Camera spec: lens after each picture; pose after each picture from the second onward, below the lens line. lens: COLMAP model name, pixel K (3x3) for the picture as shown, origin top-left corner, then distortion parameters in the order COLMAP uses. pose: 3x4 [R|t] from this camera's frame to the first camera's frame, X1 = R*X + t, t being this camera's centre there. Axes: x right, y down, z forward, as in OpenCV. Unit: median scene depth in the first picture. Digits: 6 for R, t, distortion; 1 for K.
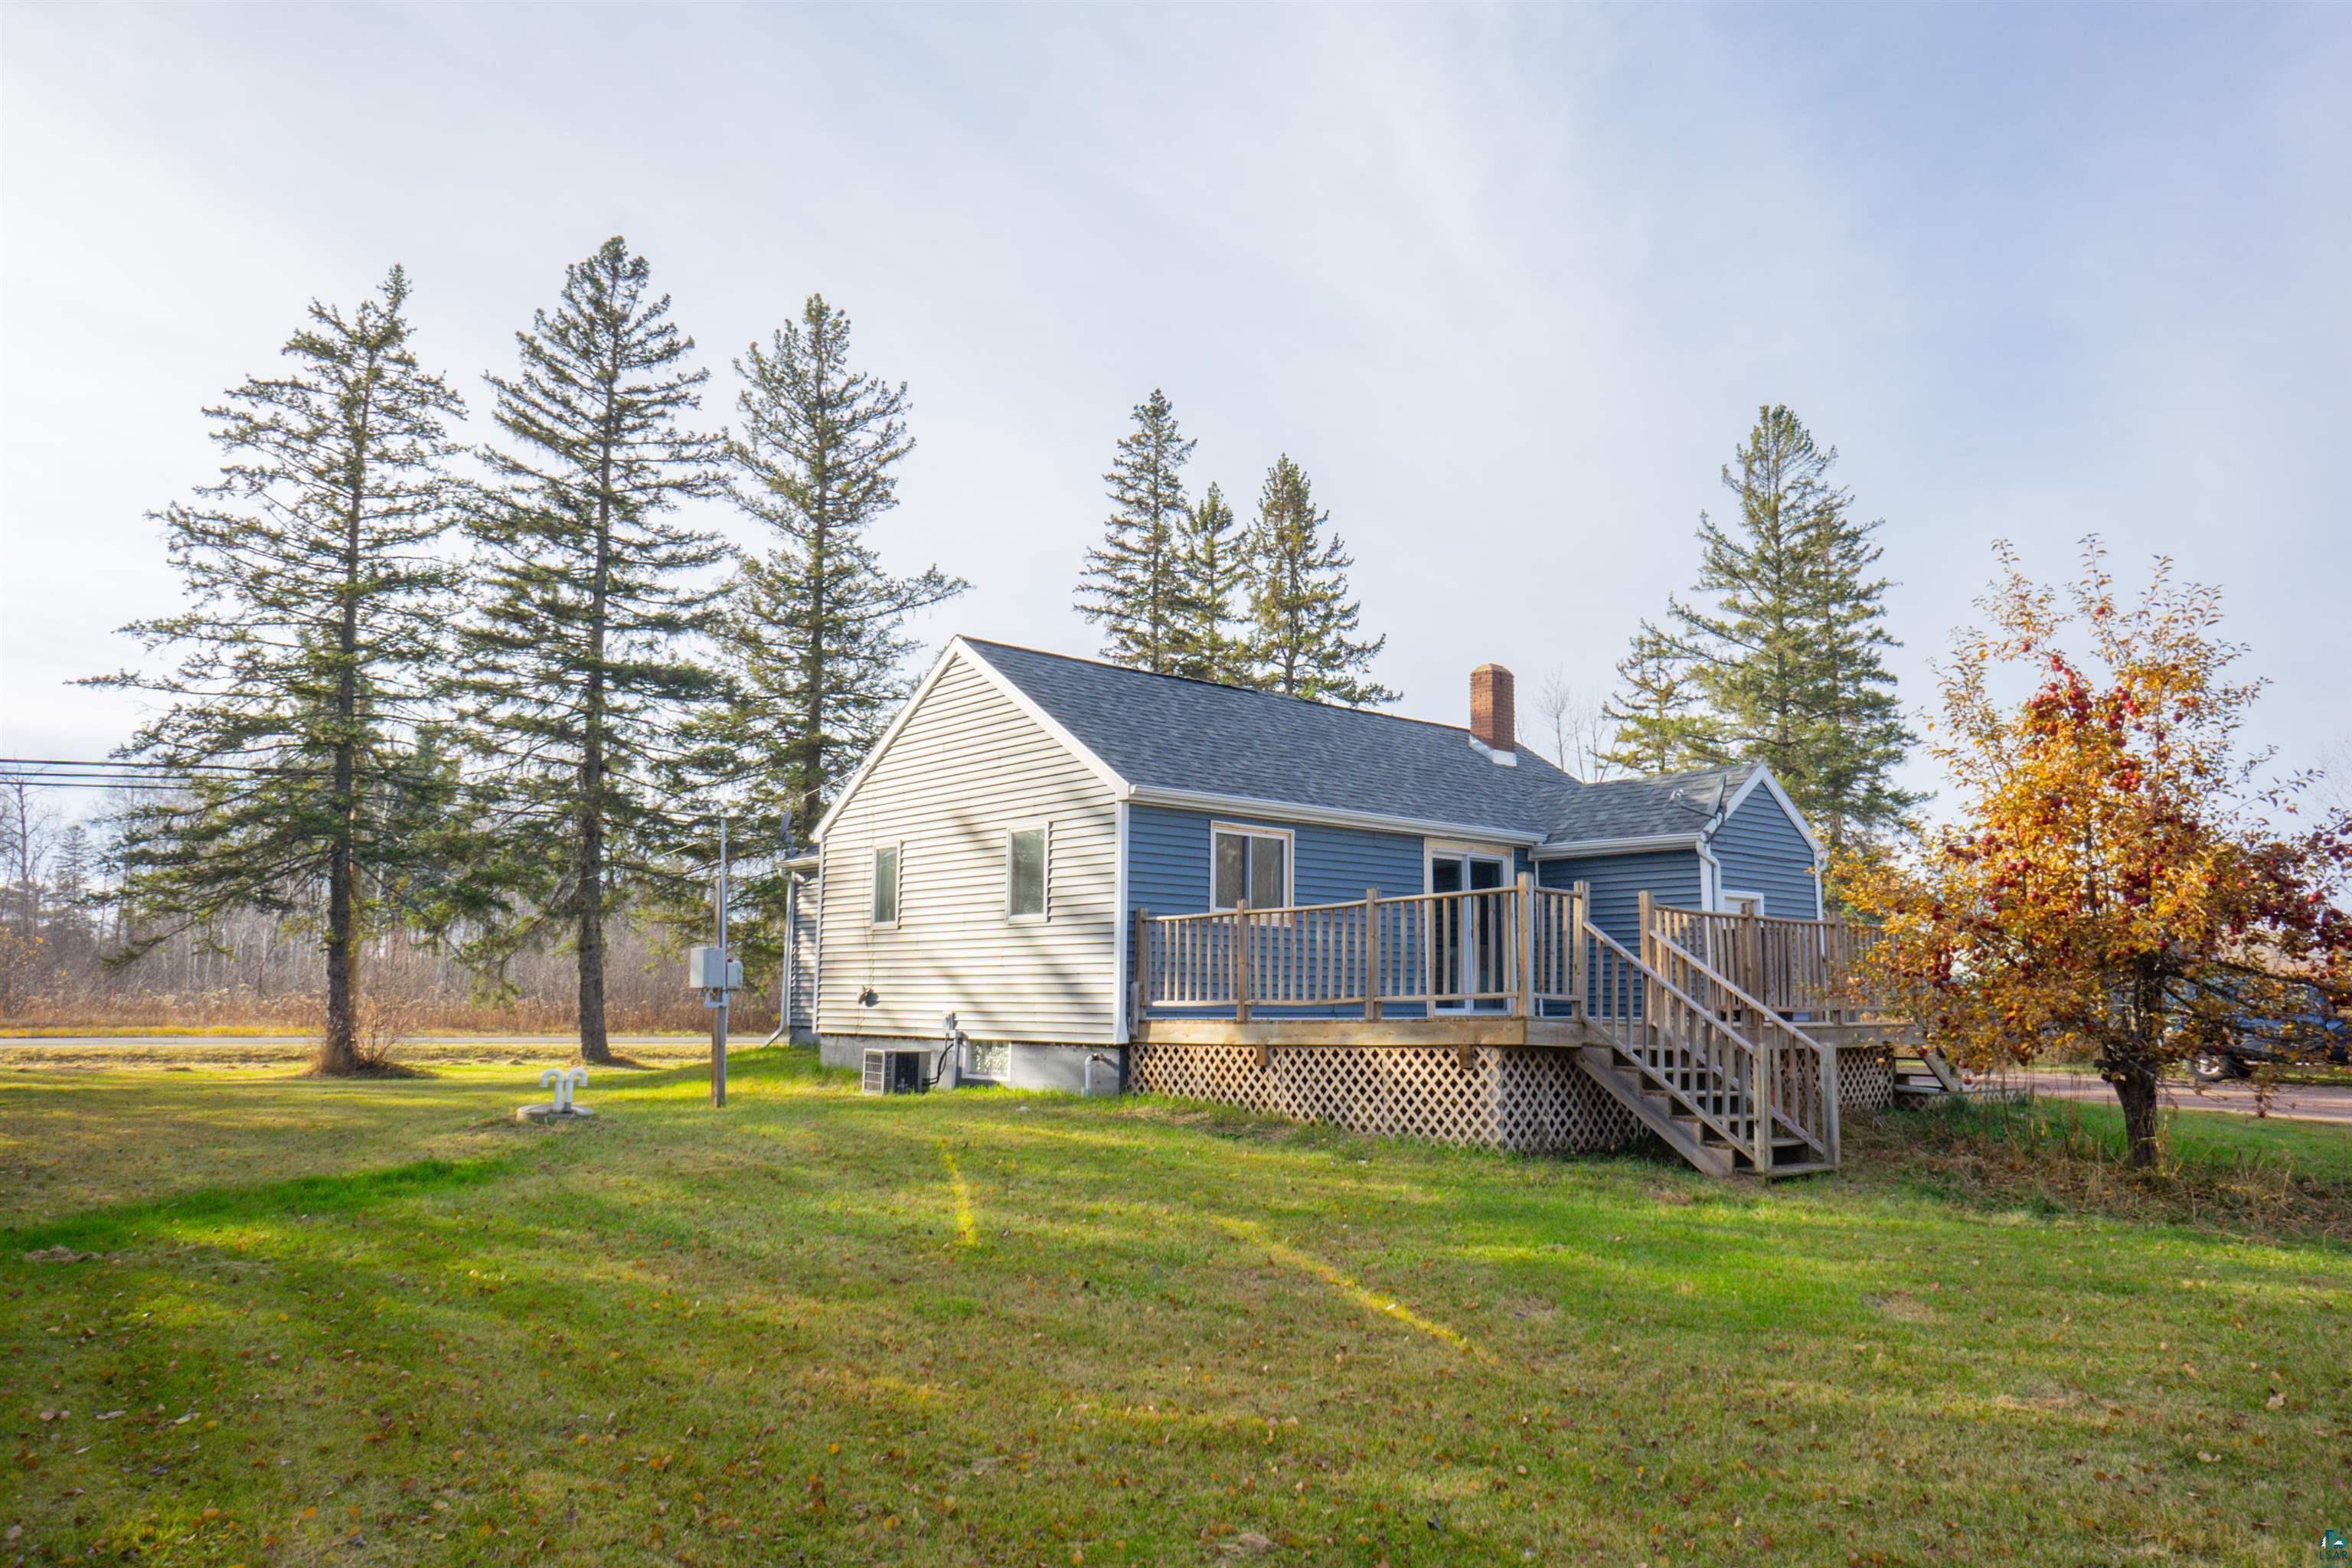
lens RADIAL K [[1572.9, 0, 1176.0], [0, 1572.9, 784.0], [0, 0, 1]] dist [0.000100, 0.000209]
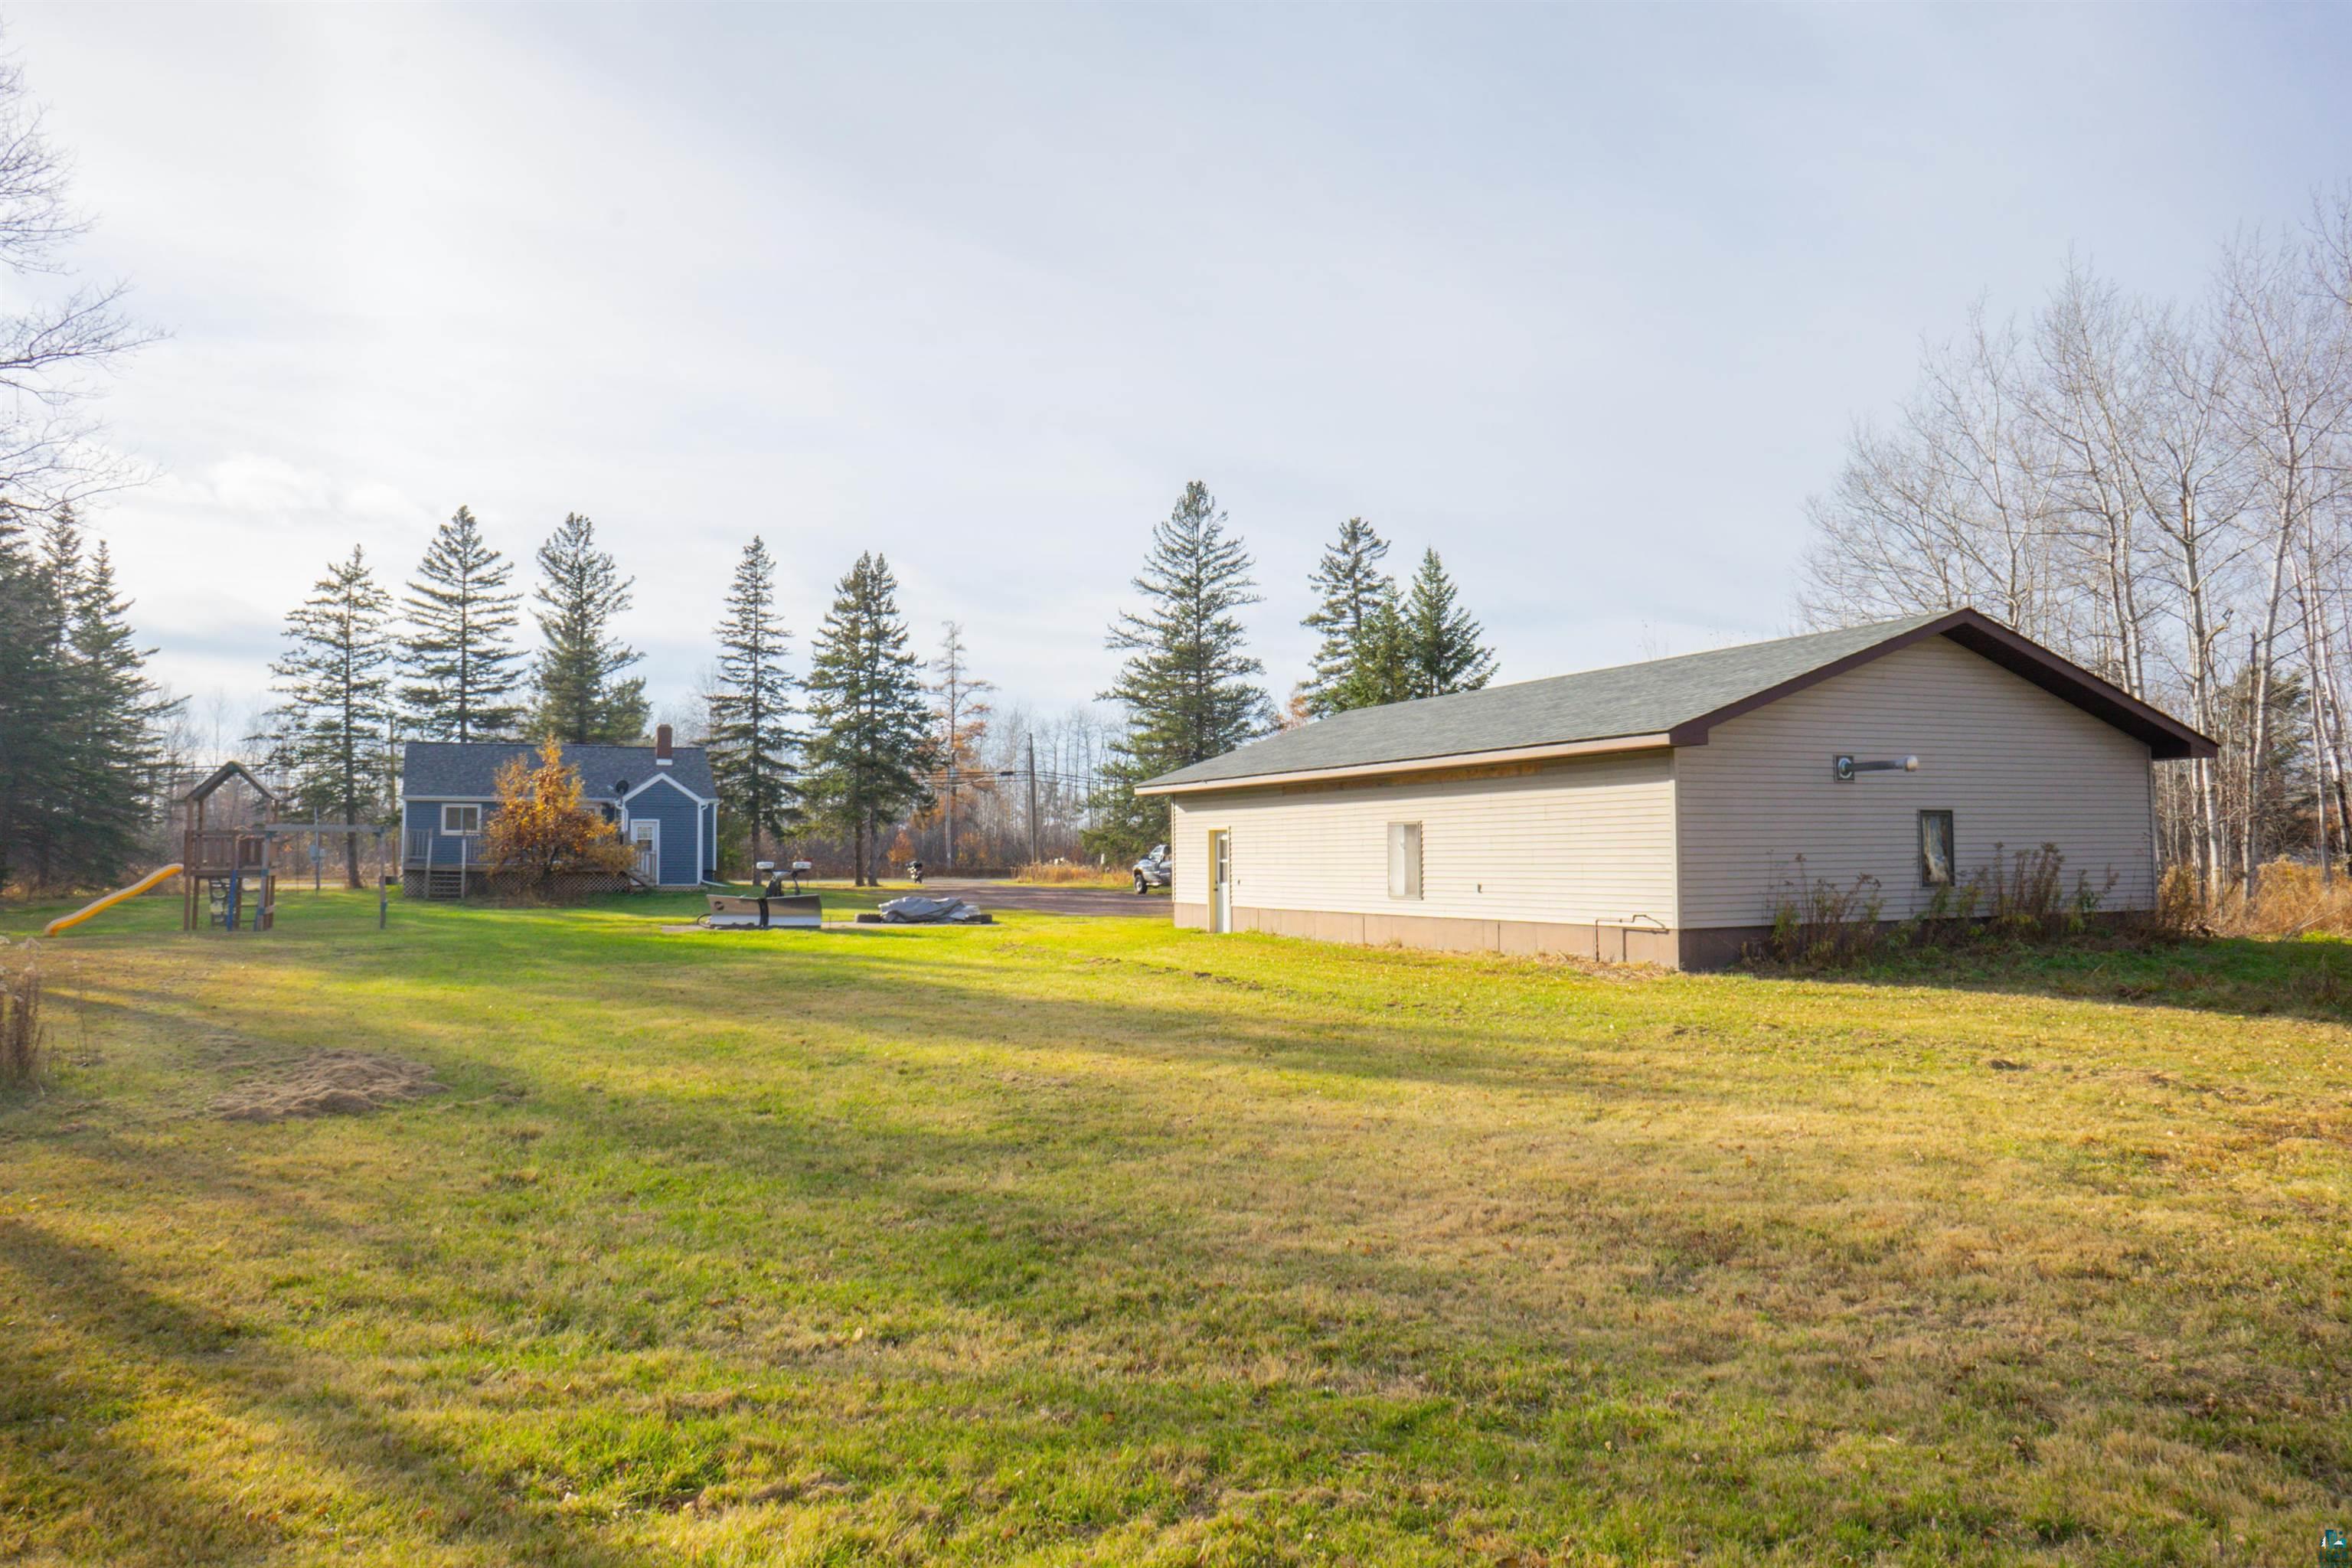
lens RADIAL K [[1572.9, 0, 1176.0], [0, 1572.9, 784.0], [0, 0, 1]] dist [0.000100, 0.000209]
pose [[0.958158, -0.025723, -0.285080, 1.165280], [0.051877, 0.995066, 0.084576, -0.103626], [0.281498, -0.095826, 0.954765, -0.798111]]
